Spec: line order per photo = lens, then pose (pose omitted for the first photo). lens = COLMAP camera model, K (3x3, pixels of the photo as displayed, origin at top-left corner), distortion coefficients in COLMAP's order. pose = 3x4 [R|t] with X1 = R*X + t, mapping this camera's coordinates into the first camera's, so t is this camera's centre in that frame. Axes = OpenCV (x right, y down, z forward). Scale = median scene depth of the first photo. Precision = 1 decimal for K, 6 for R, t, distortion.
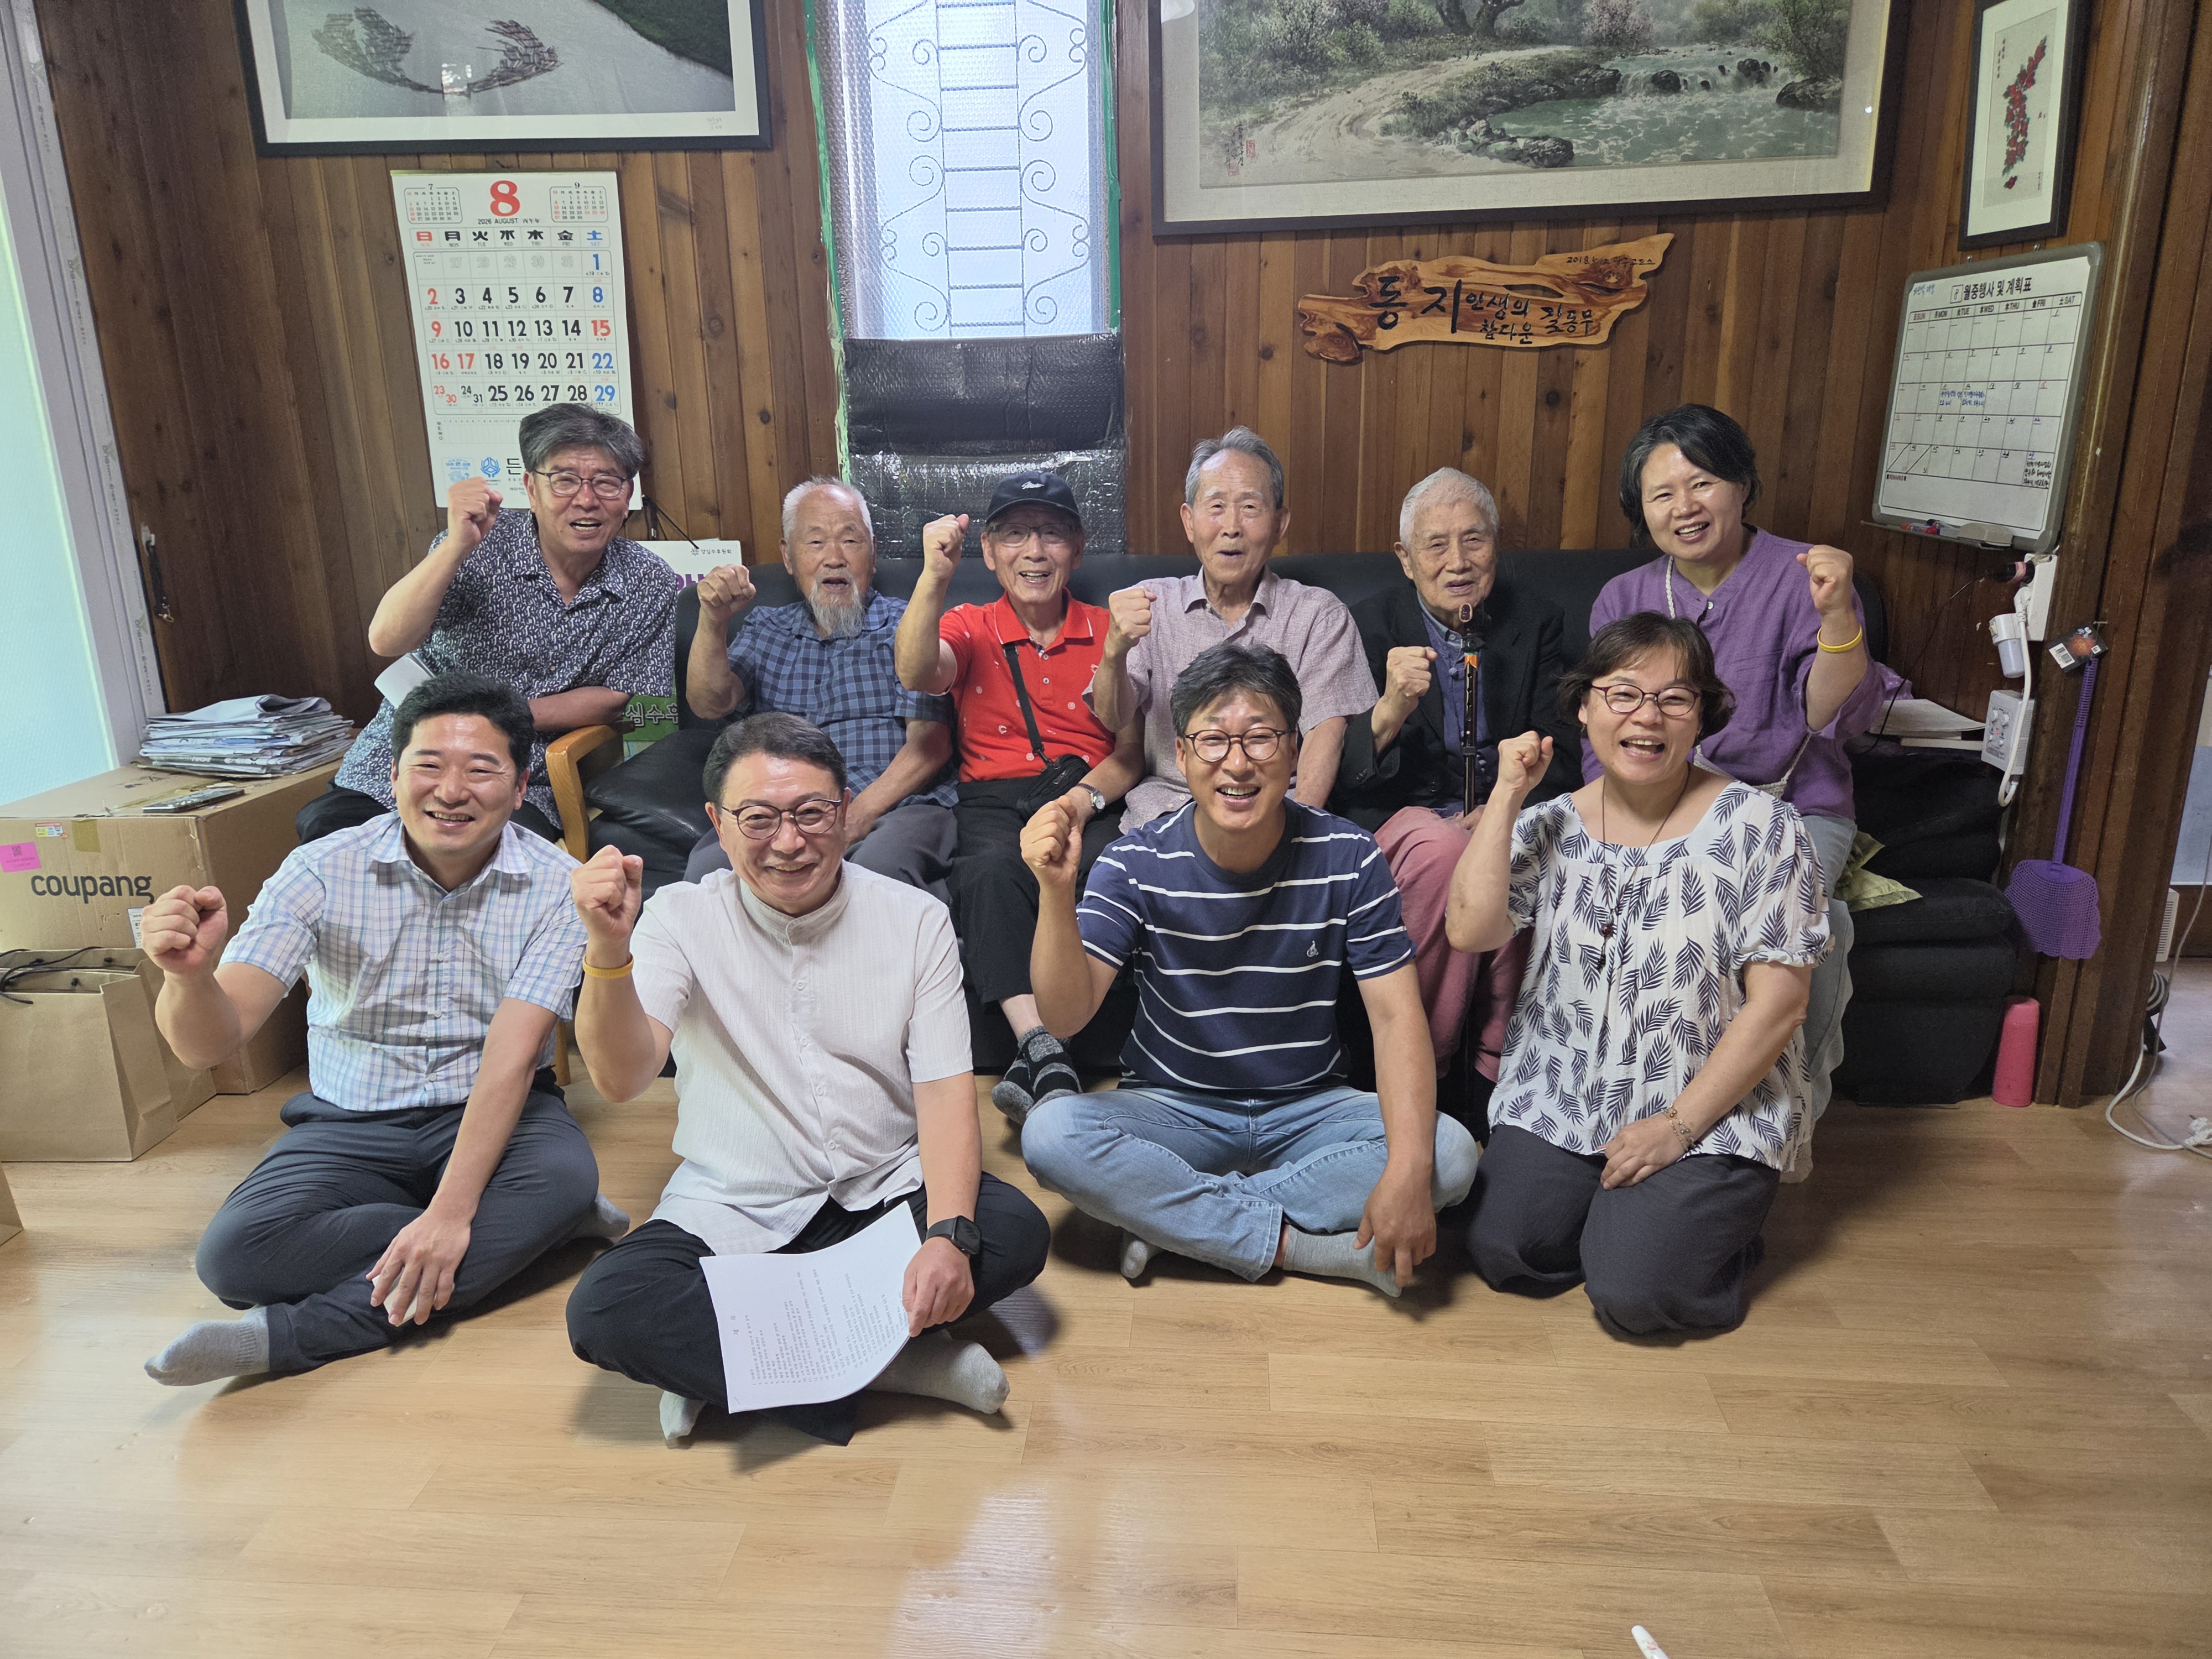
lens RADIAL K [[1487.8, 0, 1101.4], [0, 1487.8, 804.9], [0, 0, 1]] dist [0.055088, -0.051532]
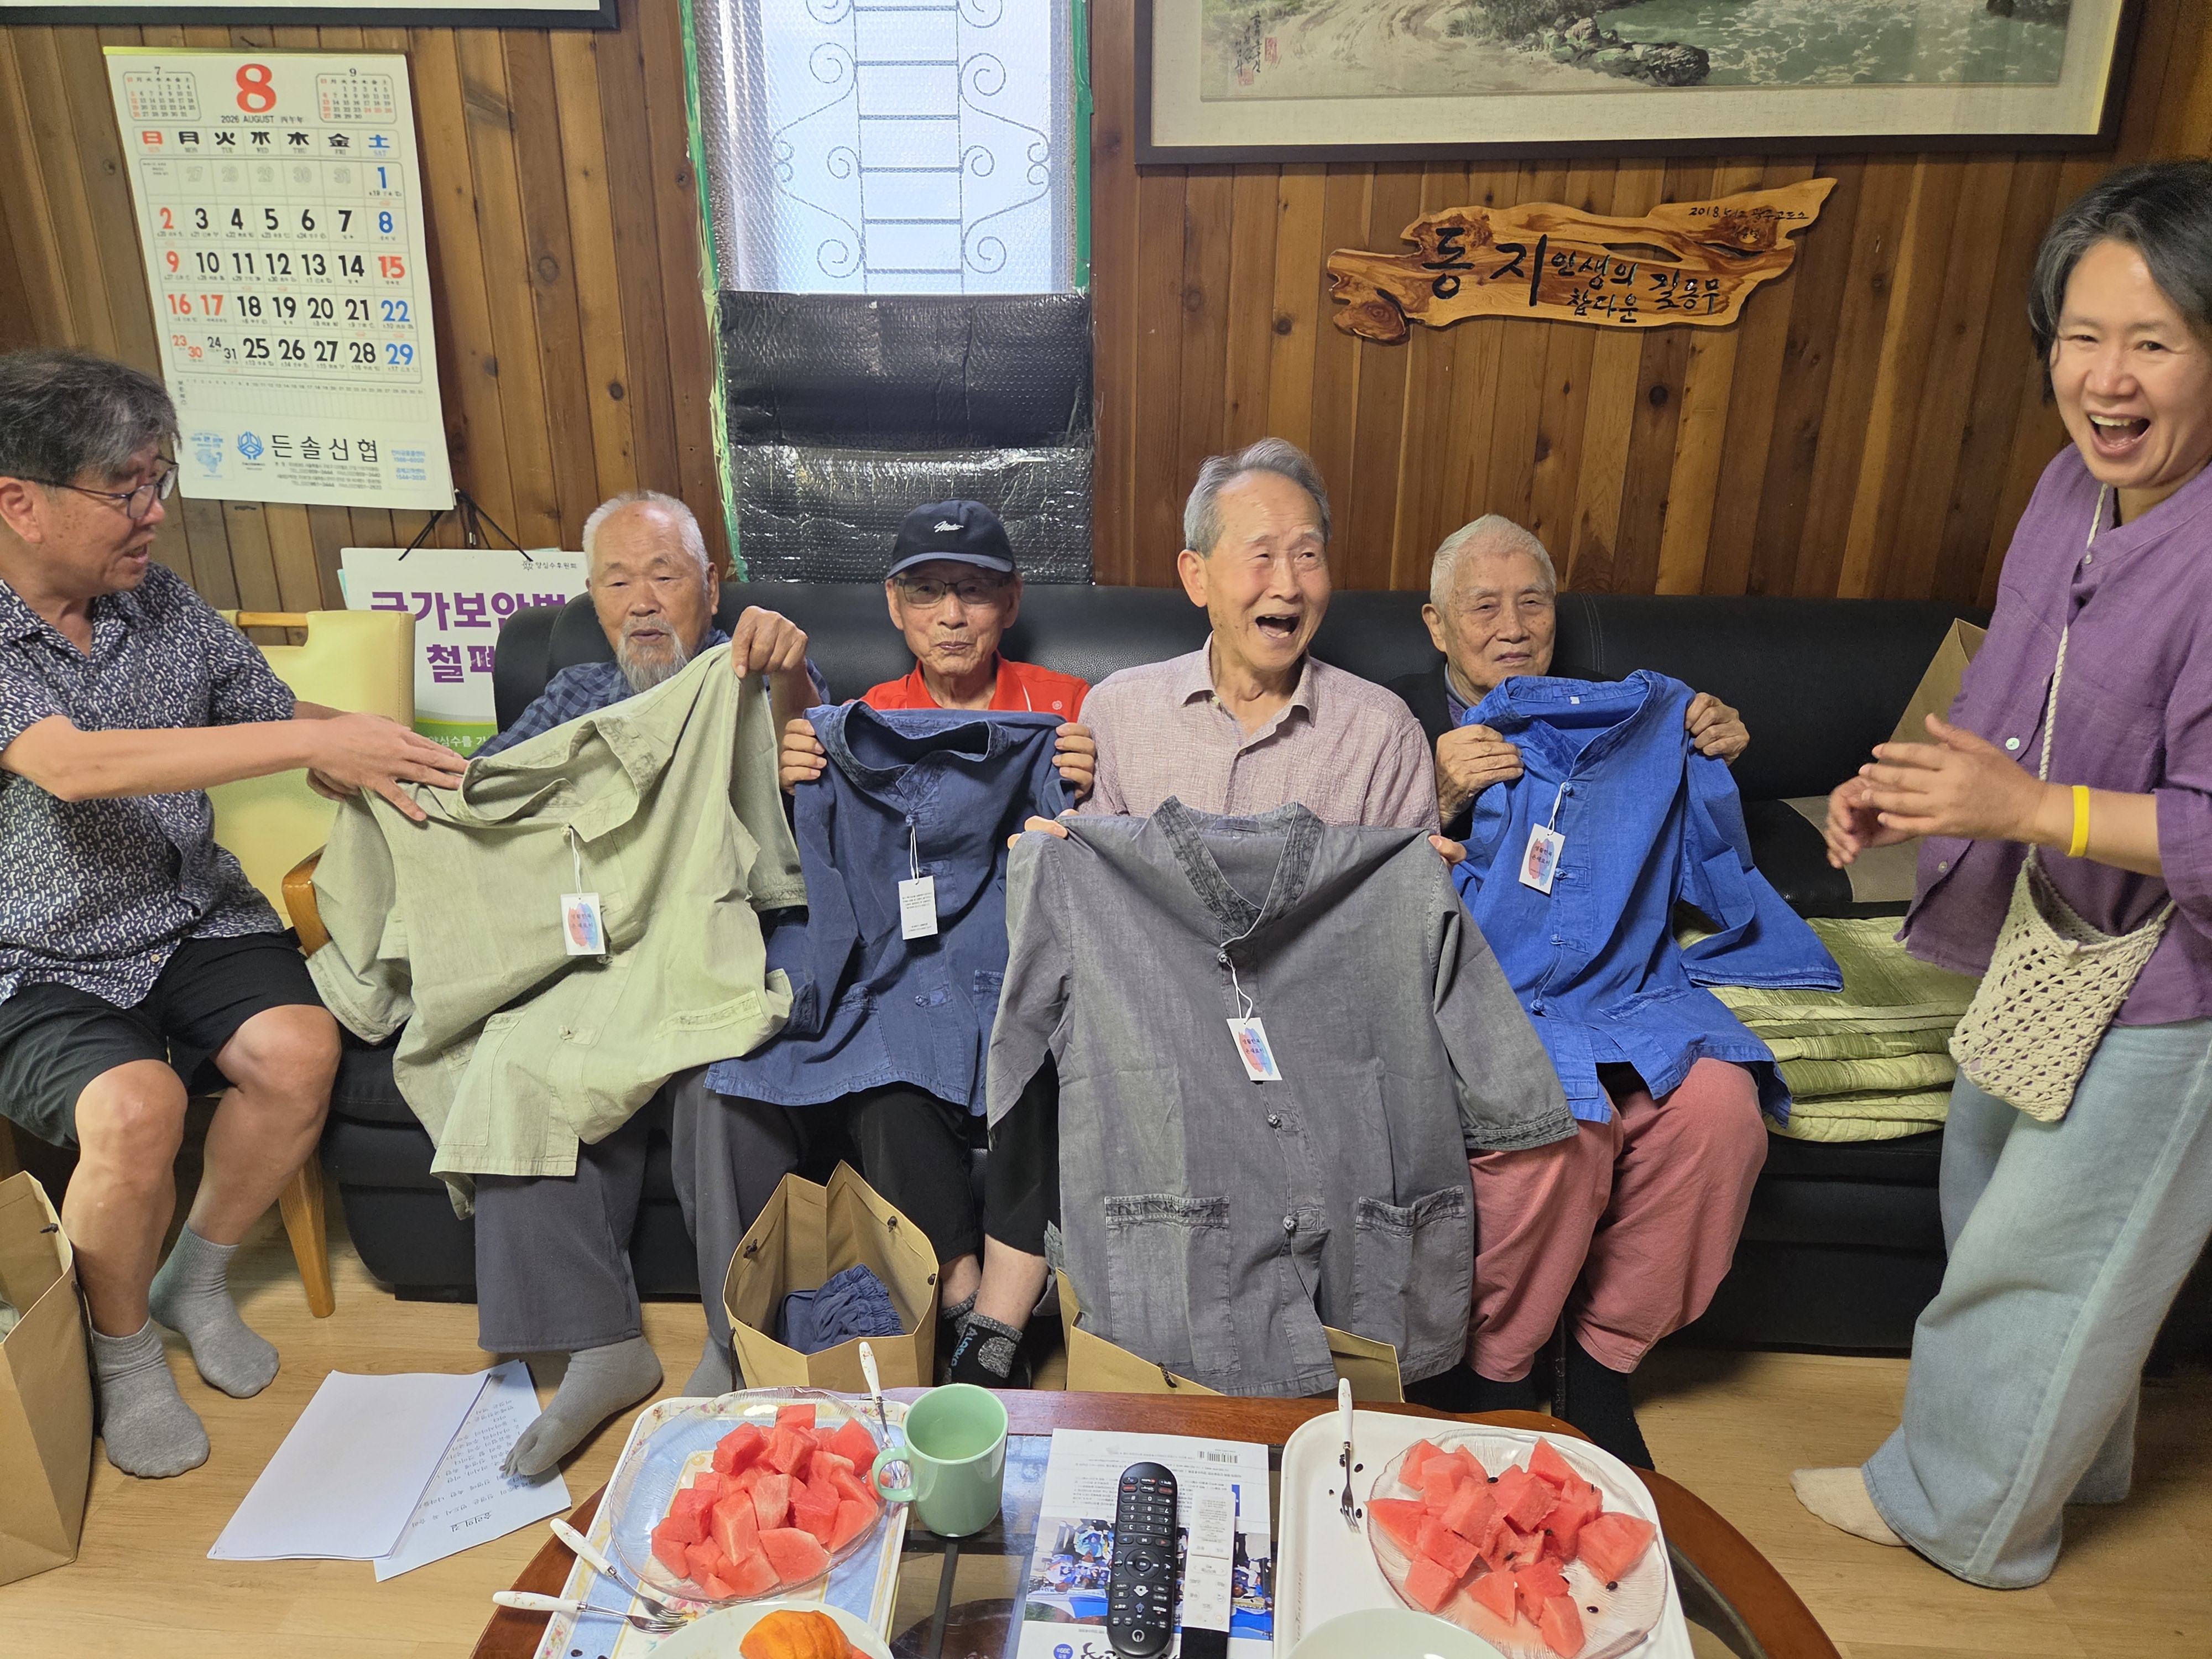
lens RADIAL K [[1487.8, 0, 1100.3], [0, 1487.8, 818.1], [0, 0, 1]] dist [0.055088, -0.051532]
pose [[0.999503, 0.016775, 0.026680, 0.002839], [-0.018516, 0.997621, 0.066403, -0.105050], [-0.025503, -0.066864, 0.997436, 0.238140]]
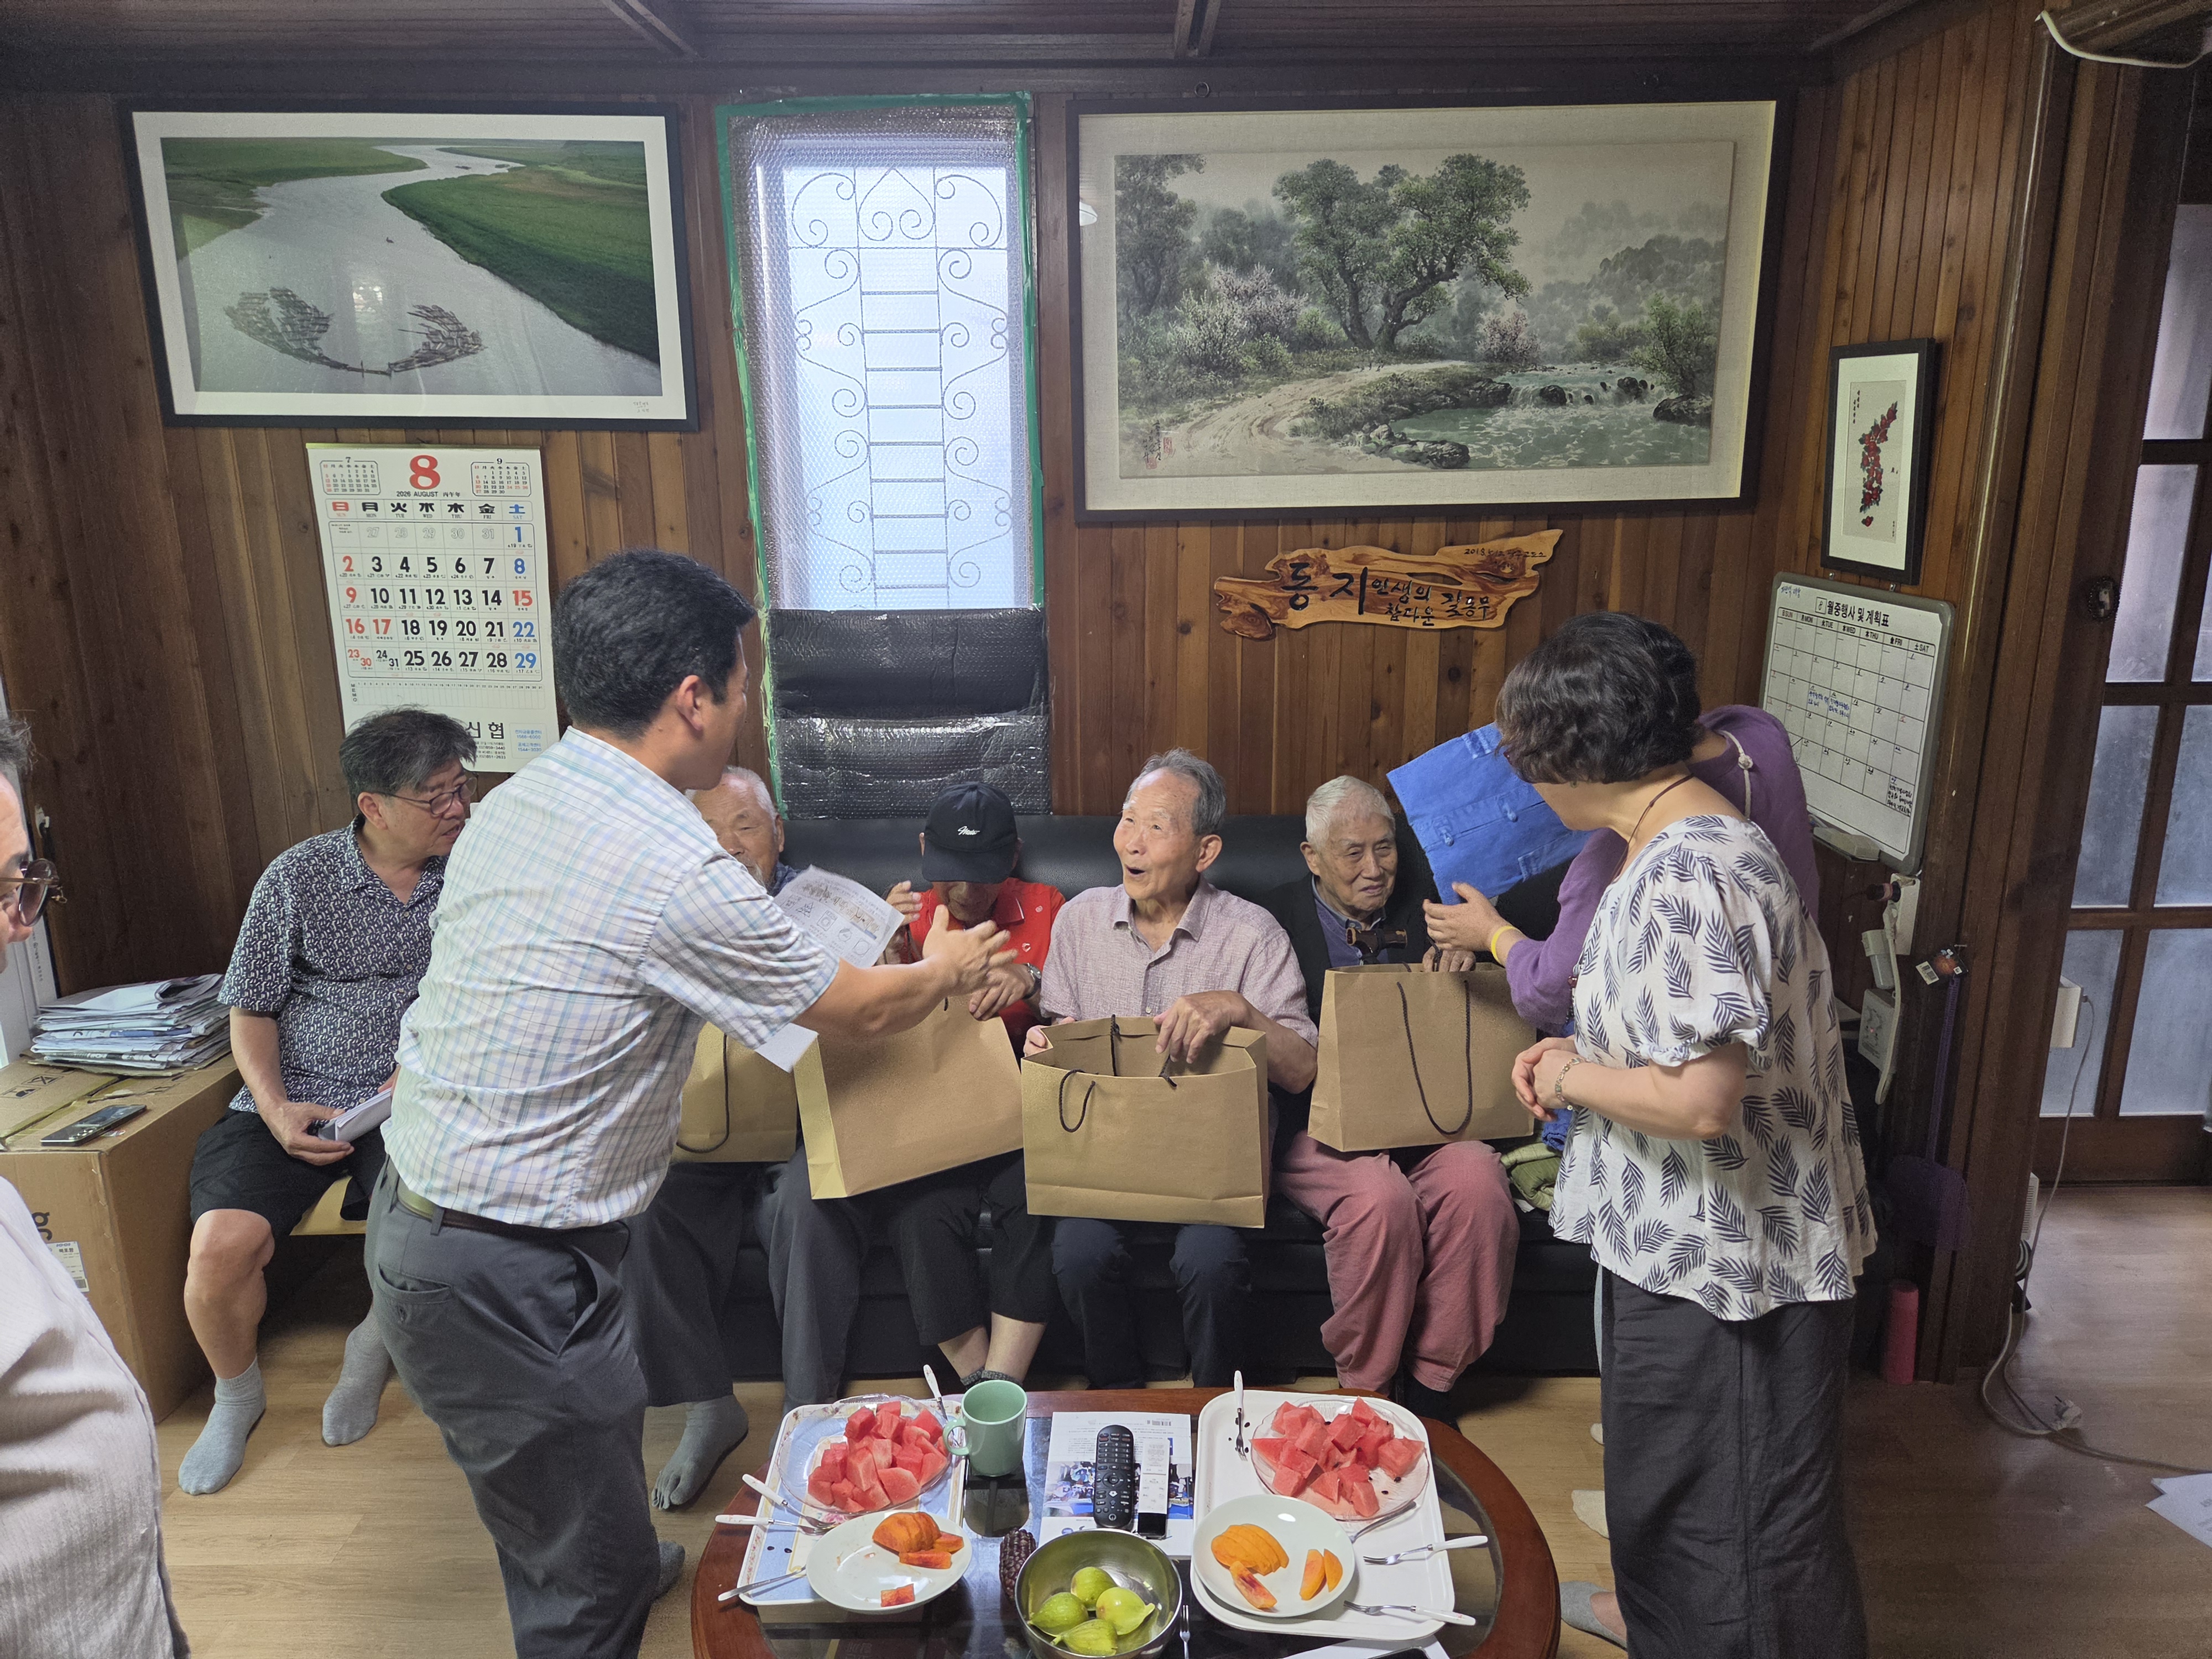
lens RADIAL K [[1487.8, 0, 1119.5], [0, 1487.8, 792.1], [0, 0, 1]] dist [0.055088, -0.051532]
pose [[0.996815, -0.007281, 0.079410, -0.017777], [0.010354, 0.999211, -0.038350, -0.152147], [-0.079068, 0.039050, 0.996104, -0.023420]]
